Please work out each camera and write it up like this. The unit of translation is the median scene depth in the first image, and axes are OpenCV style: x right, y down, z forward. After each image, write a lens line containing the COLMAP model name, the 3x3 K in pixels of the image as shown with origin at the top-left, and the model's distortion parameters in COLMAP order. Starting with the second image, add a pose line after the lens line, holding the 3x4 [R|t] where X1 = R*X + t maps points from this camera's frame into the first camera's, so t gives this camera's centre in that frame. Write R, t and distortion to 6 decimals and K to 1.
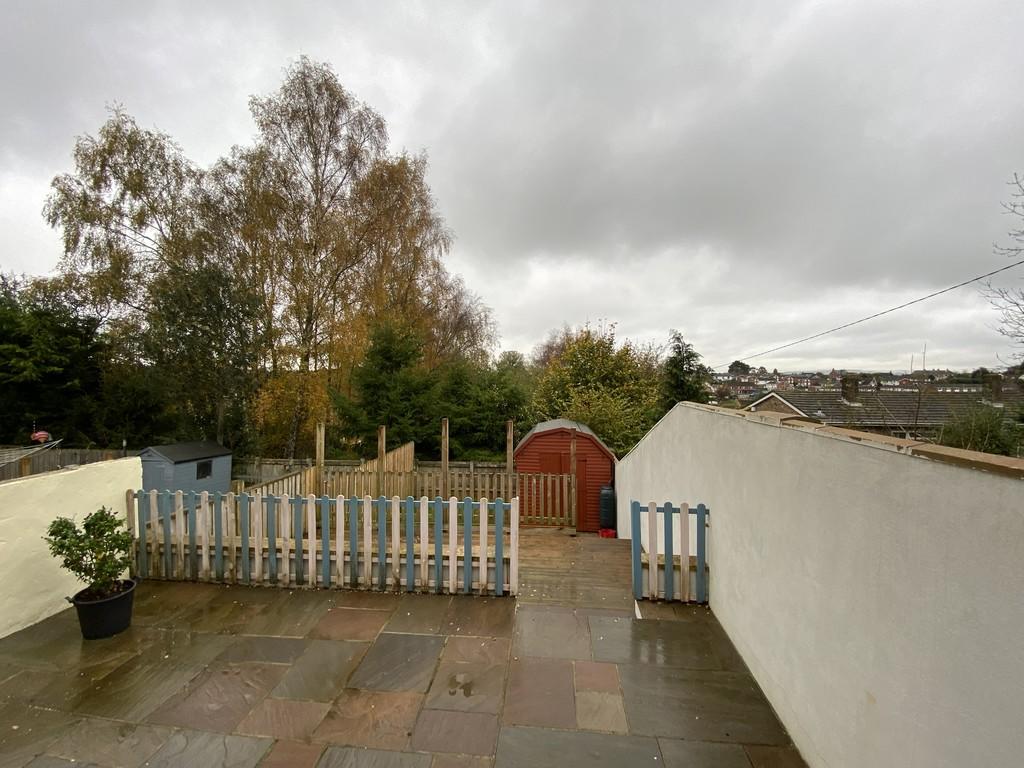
lens RADIAL K [[412.4, 0, 514.2], [0, 412.4, 382.7], [0, 0, 1]] dist [0.000771, 0.000017]
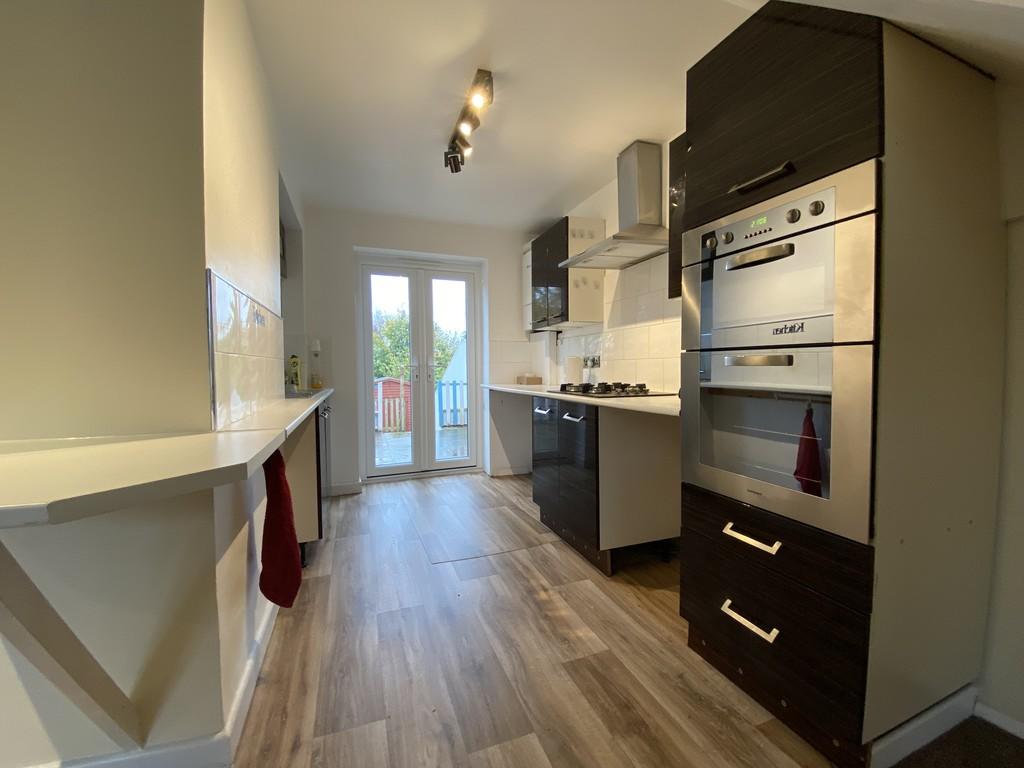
lens RADIAL K [[412.4, 0, 516.1], [0, 412.4, 384.0], [0, 0, 1]] dist [0.000771, 0.000017]
pose [[0.898452, -0.020299, 0.438601, -0.277452], [0.004067, 0.999273, 0.037916, 0.211570], [-0.439052, -0.032282, 0.897881, -1.051027]]
